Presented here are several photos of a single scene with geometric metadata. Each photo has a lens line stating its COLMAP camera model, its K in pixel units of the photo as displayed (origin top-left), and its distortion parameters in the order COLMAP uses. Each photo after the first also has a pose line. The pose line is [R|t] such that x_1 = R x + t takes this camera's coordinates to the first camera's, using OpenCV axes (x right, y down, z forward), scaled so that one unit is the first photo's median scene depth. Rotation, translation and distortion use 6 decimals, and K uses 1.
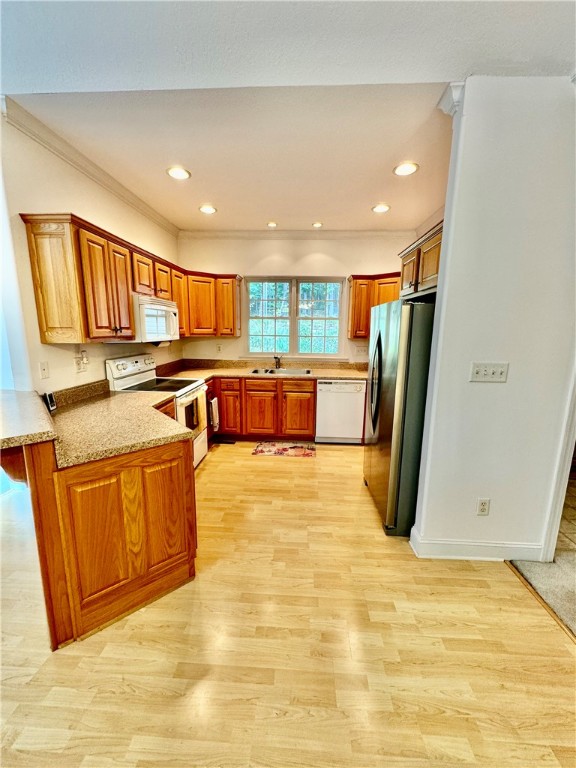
lens RADIAL K [[308.5, 0, 288.0], [0, 308.5, 384.0], [0, 0, 1]] dist [-0.000048, 0.000141]
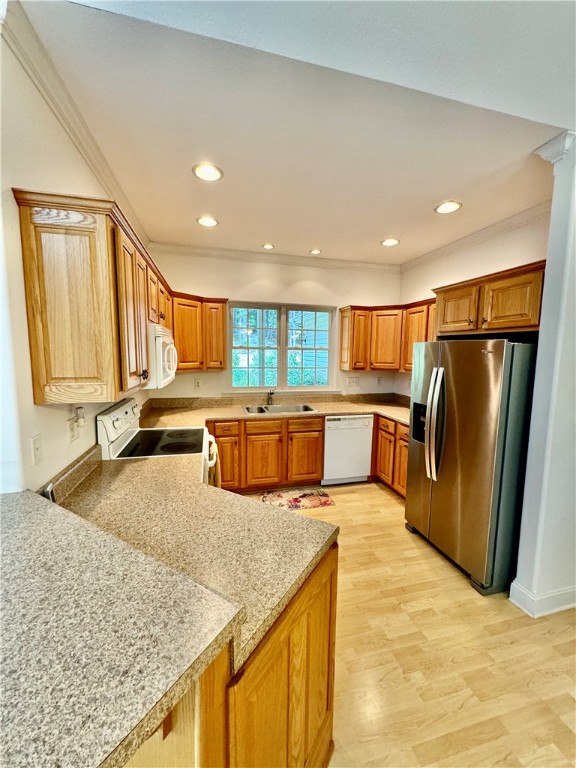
lens RADIAL K [[308.5, 0, 288.0], [0, 308.5, 384.0], [0, 0, 1]] dist [-0.000048, 0.000141]
pose [[0.952977, -0.033259, 0.301211, -0.276843], [0.054343, 0.996602, -0.061890, -0.058711], [-0.298129, 0.075349, 0.951547, 0.156735]]
